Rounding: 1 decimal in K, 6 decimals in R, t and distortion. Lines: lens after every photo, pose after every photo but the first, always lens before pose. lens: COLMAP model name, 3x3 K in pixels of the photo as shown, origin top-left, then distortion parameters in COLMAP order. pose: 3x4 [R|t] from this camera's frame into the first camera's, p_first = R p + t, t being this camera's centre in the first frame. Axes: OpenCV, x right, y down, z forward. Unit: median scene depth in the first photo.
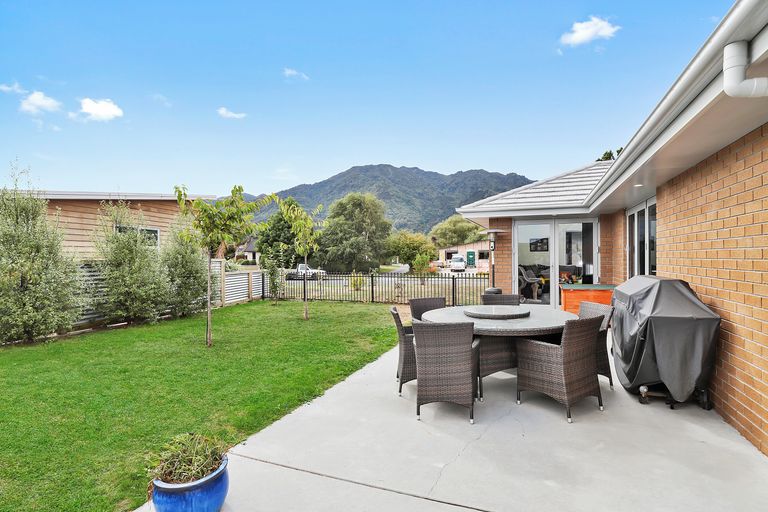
lens RADIAL K [[382.4, 0, 384.0], [0, 382.4, 256.0], [0, 0, 1]] dist [-0.020139, -0.000036]
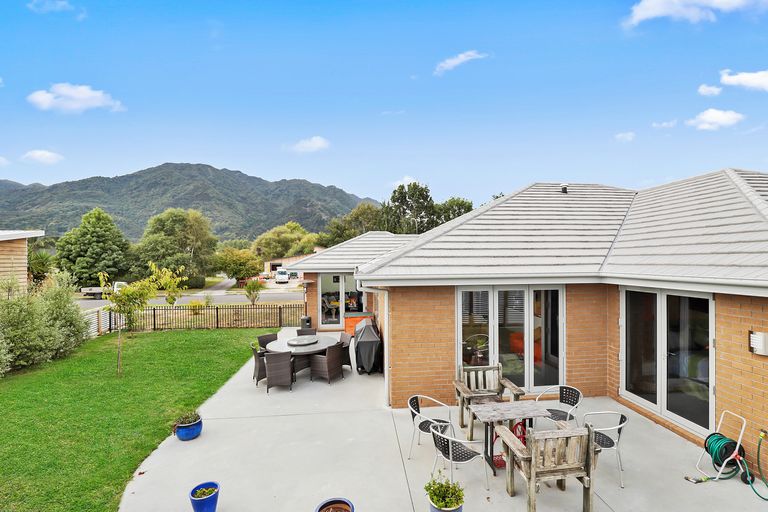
lens RADIAL K [[360.8, 0, 384.0], [0, 360.8, 256.0], [0, 0, 1]] dist [-0.009784, 0.000026]
pose [[0.892255, 0.005642, 0.451497, -0.101981], [-0.000318, 0.999930, -0.011868, -0.146187], [-0.451533, 0.010445, 0.892193, -0.481541]]
